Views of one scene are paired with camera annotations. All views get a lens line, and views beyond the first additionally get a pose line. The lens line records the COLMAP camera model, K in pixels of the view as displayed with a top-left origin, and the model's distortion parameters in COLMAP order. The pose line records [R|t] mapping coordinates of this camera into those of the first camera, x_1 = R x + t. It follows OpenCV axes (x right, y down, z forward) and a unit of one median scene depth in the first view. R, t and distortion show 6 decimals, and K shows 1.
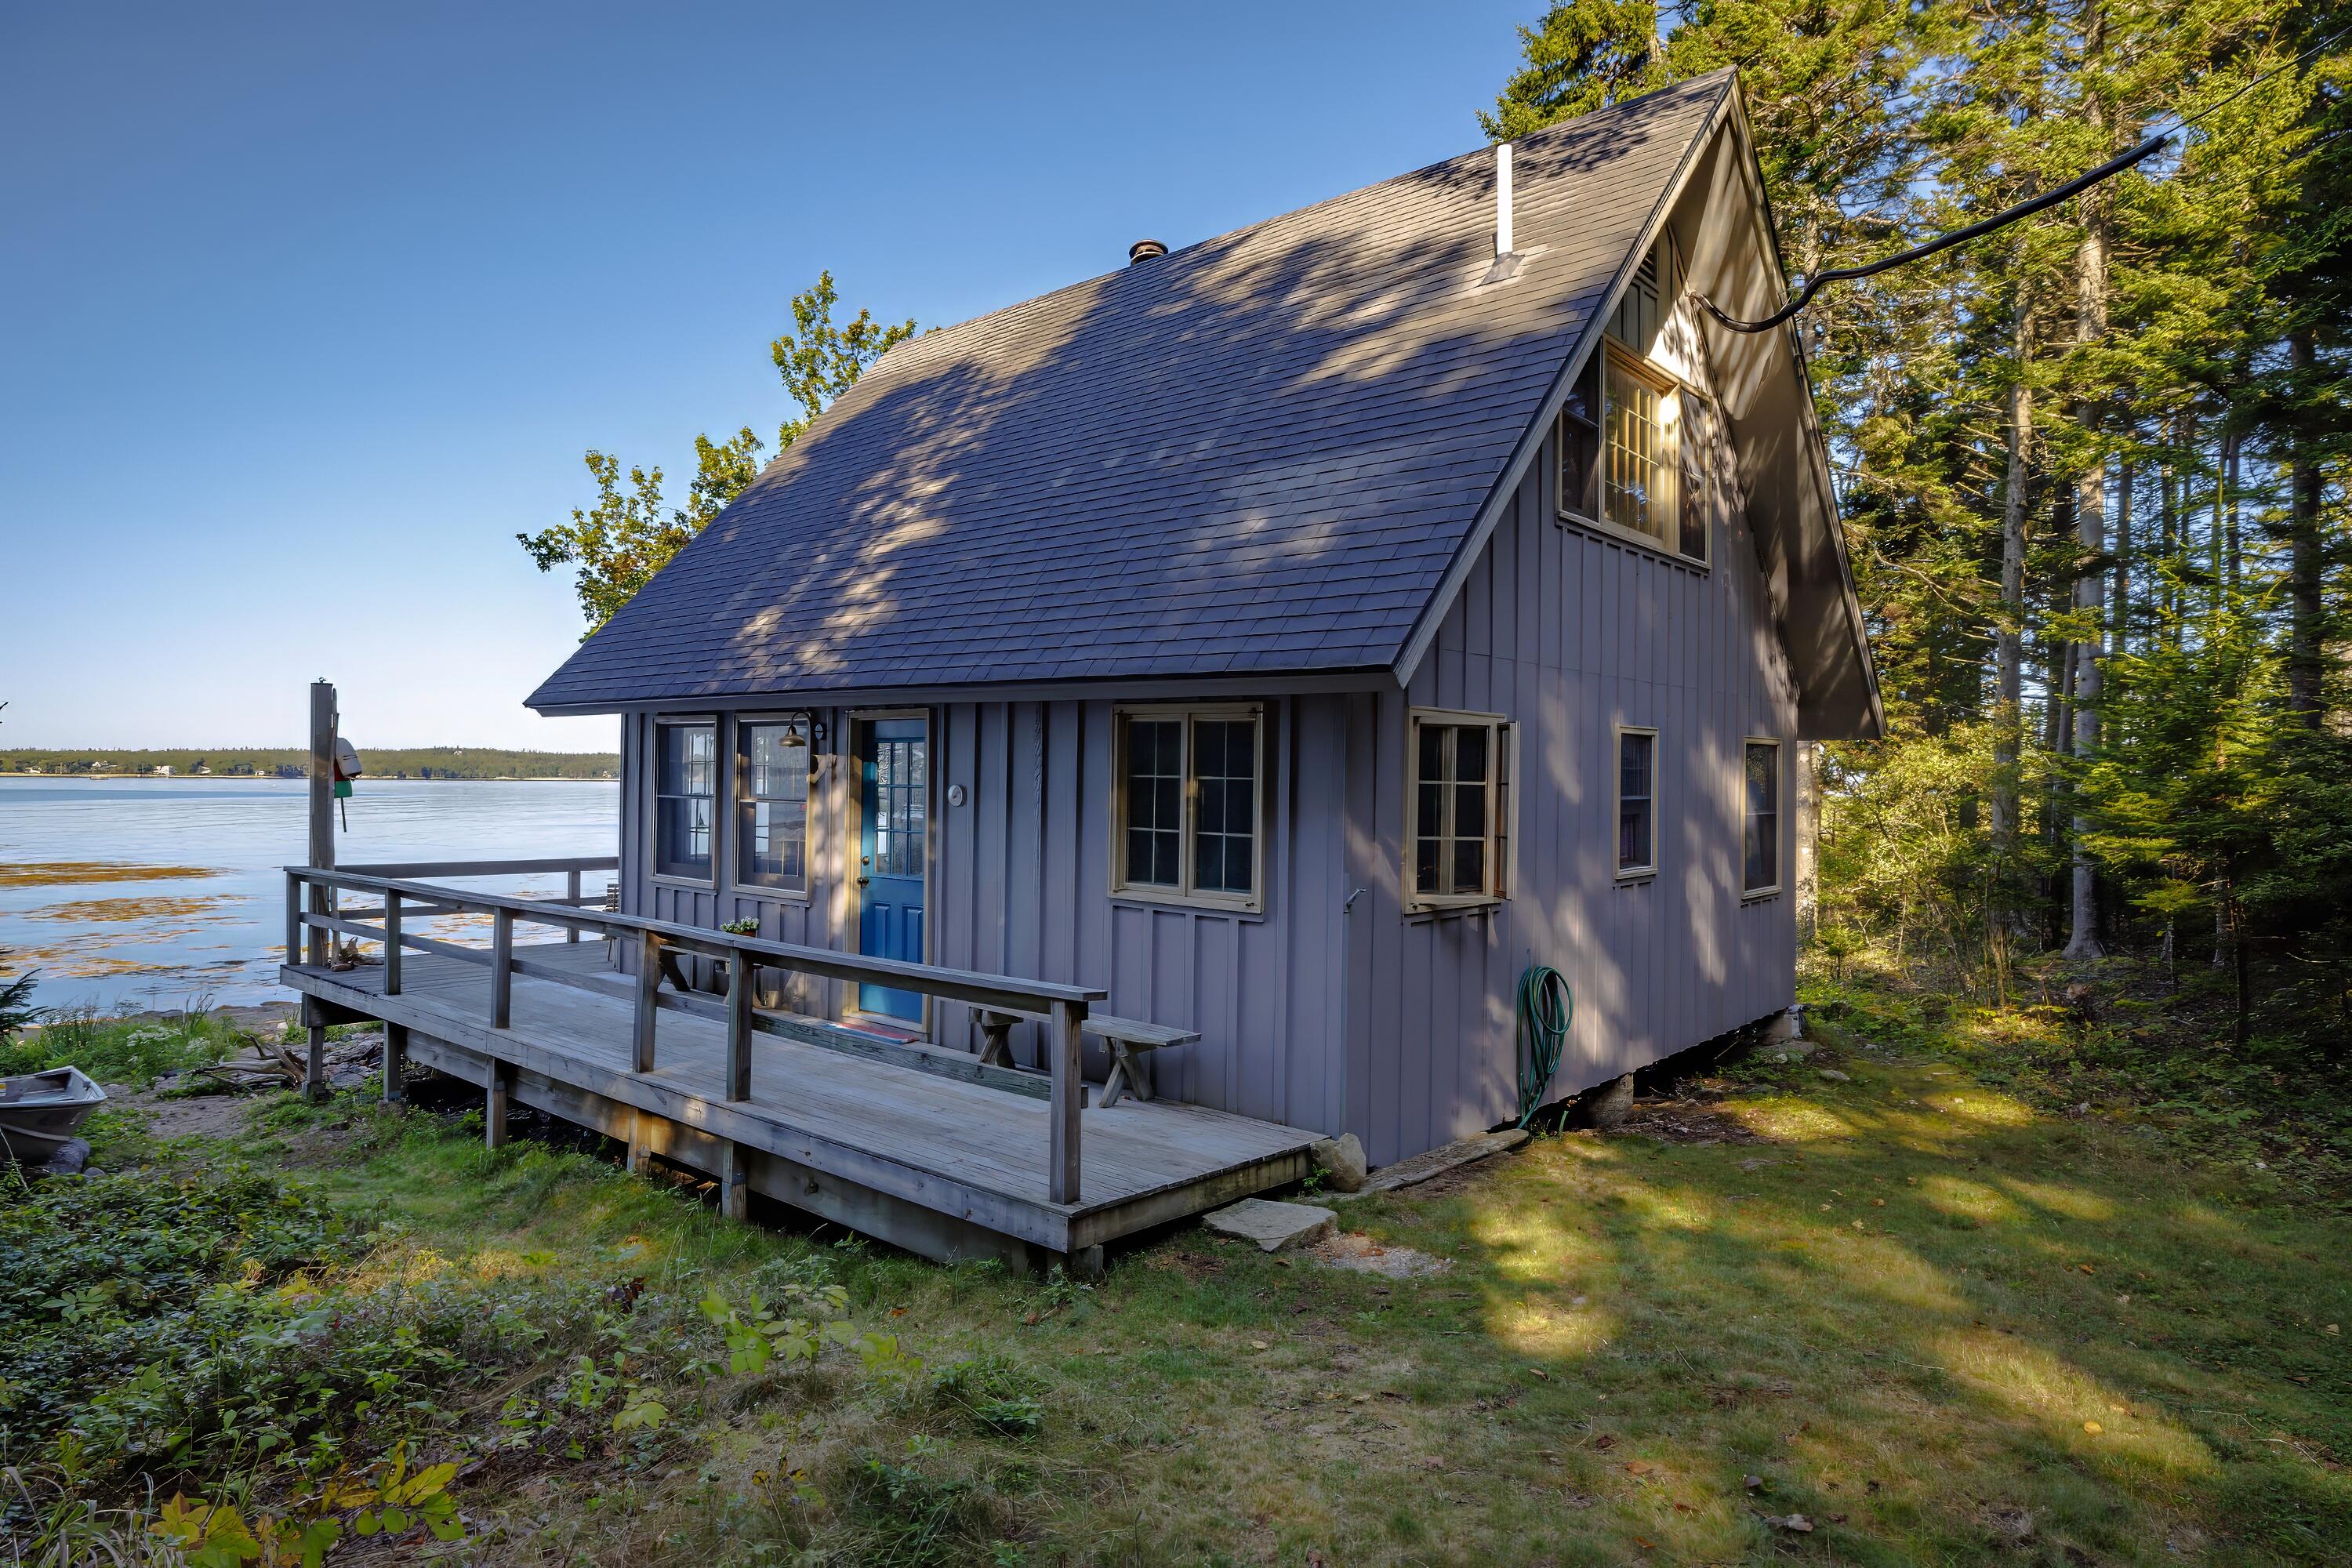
lens RADIAL K [[1356.6, 0, 1182.3], [0, 1356.6, 781.9], [0, 0, 1]] dist [0.023147, -0.000539]
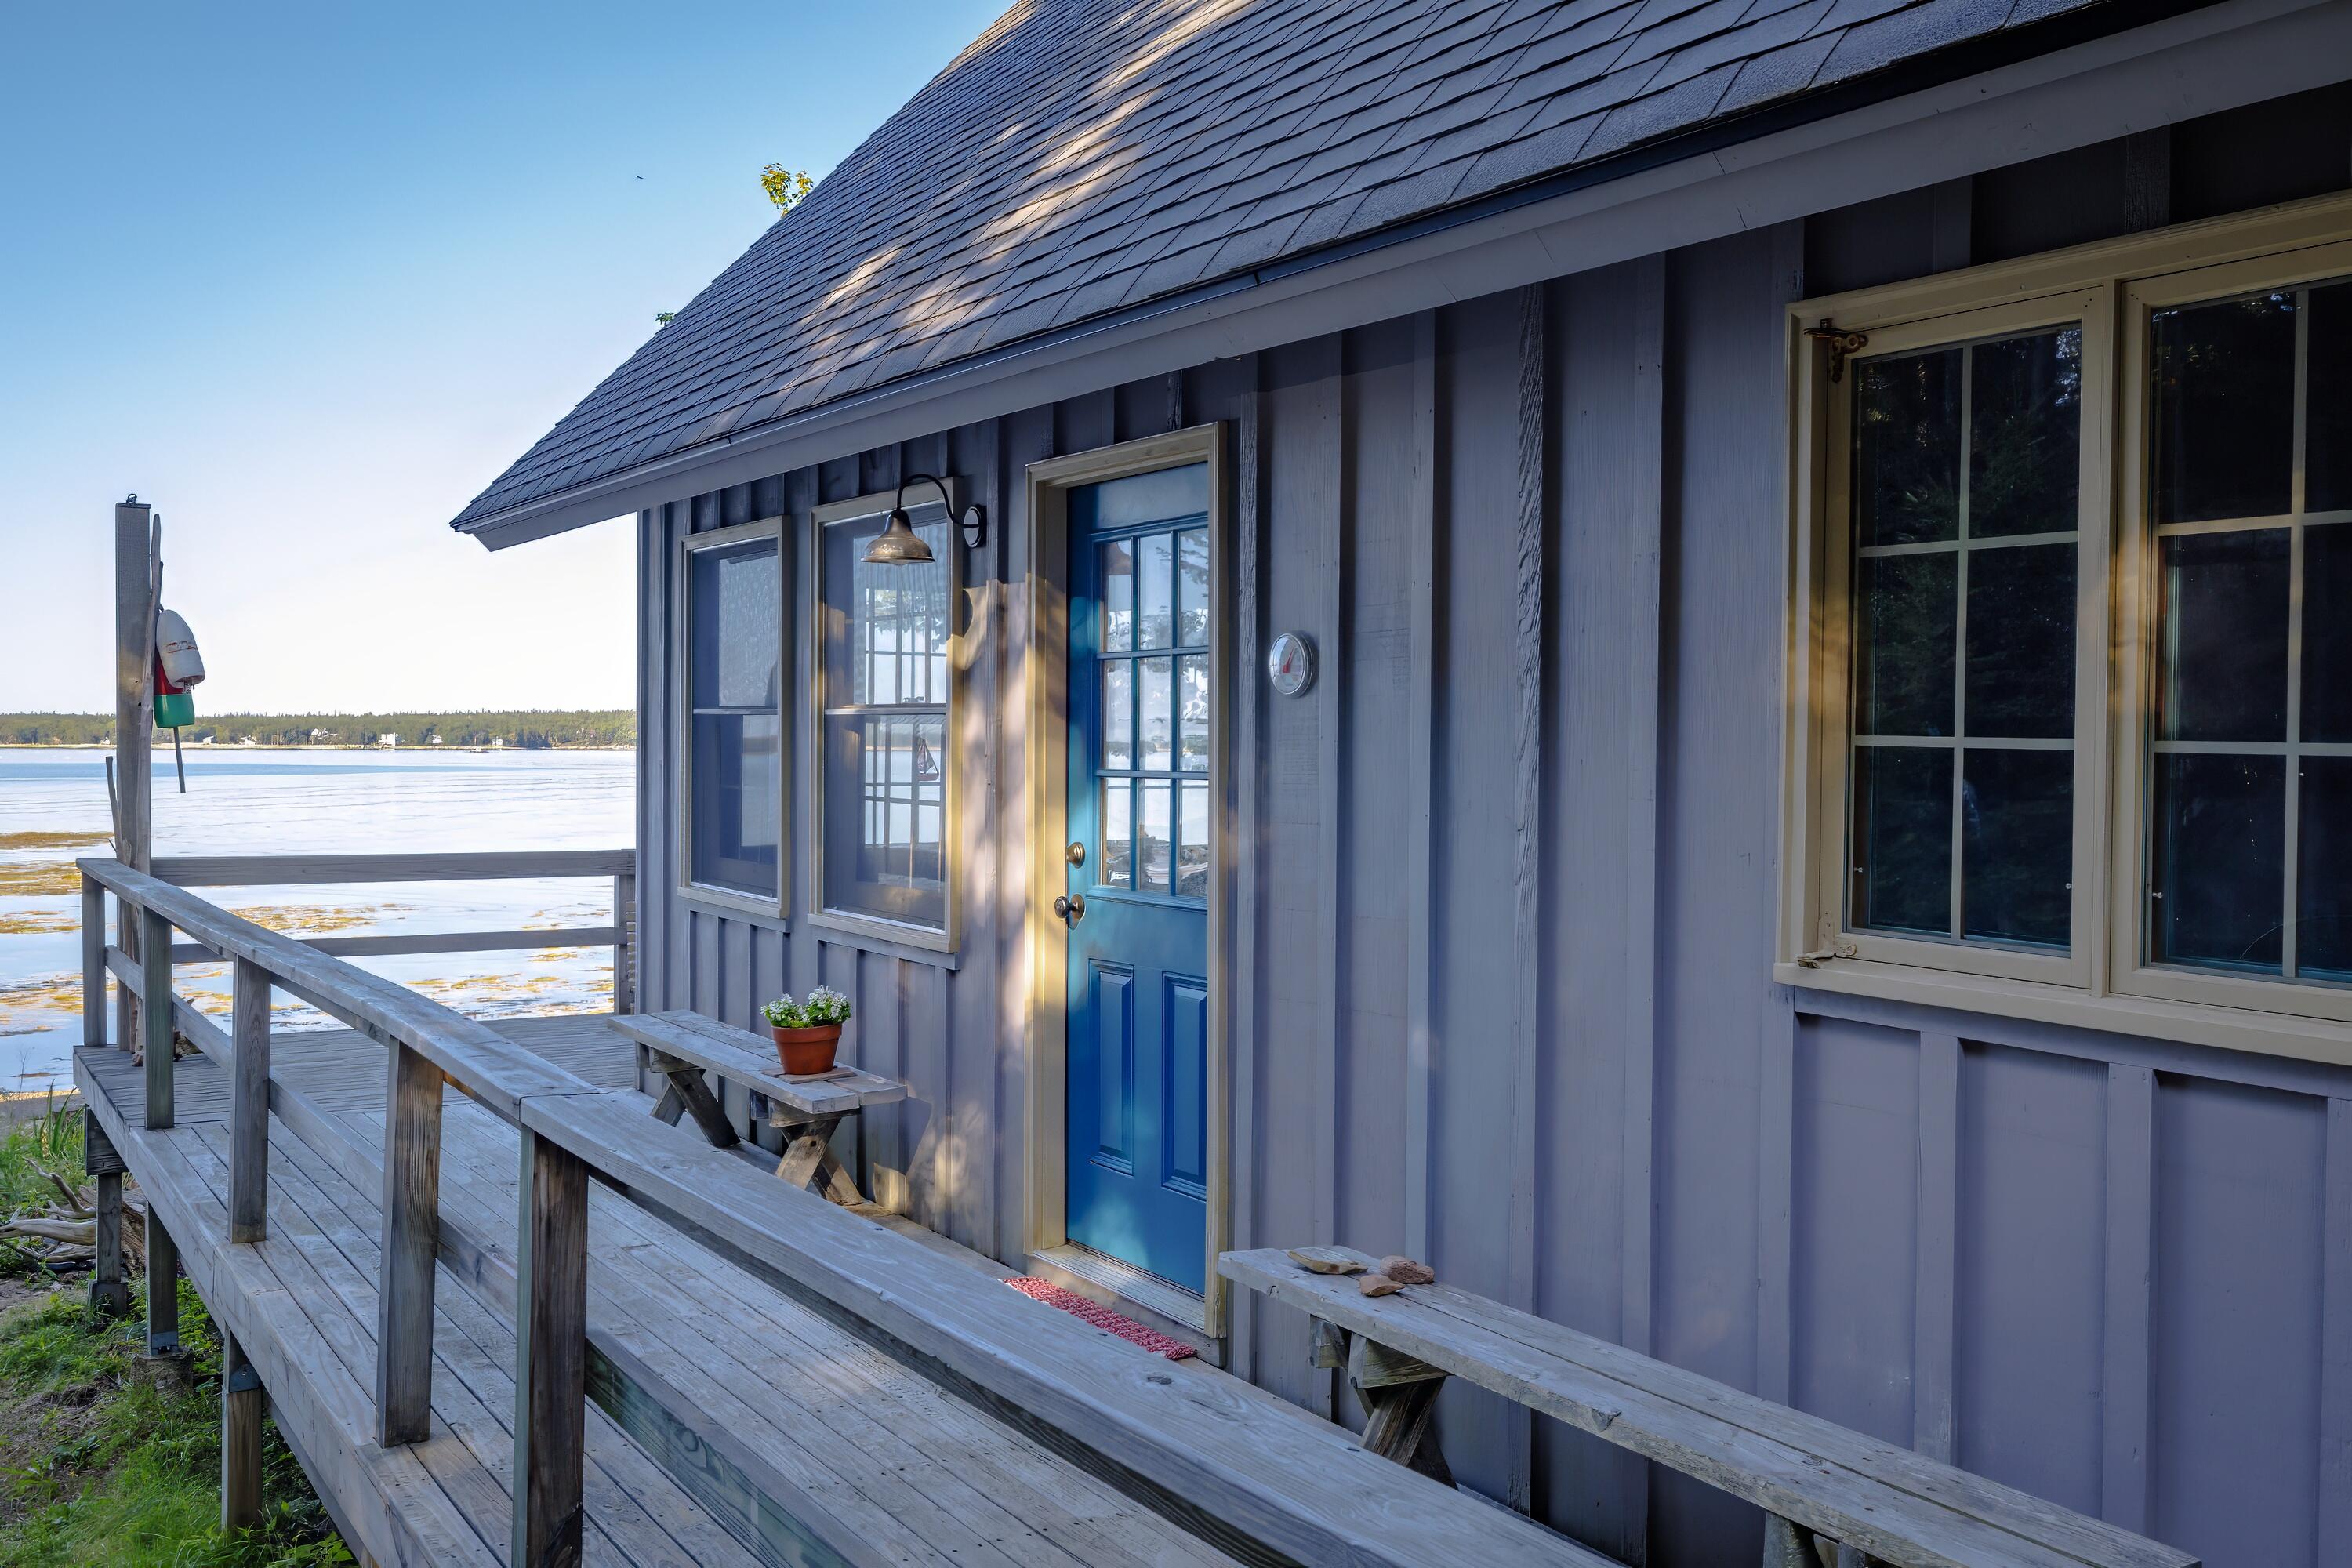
lens RADIAL K [[2065.2, 0, 1178.0], [0, 2065.2, 780.2], [0, 0, 1]] dist [0.000624, -0.004080]
pose [[0.961854, -0.000942, -0.273561, -0.045537], [0.004845, 0.999896, 0.013593, 0.028561], [0.273520, -0.014400, 0.961759, 0.438675]]
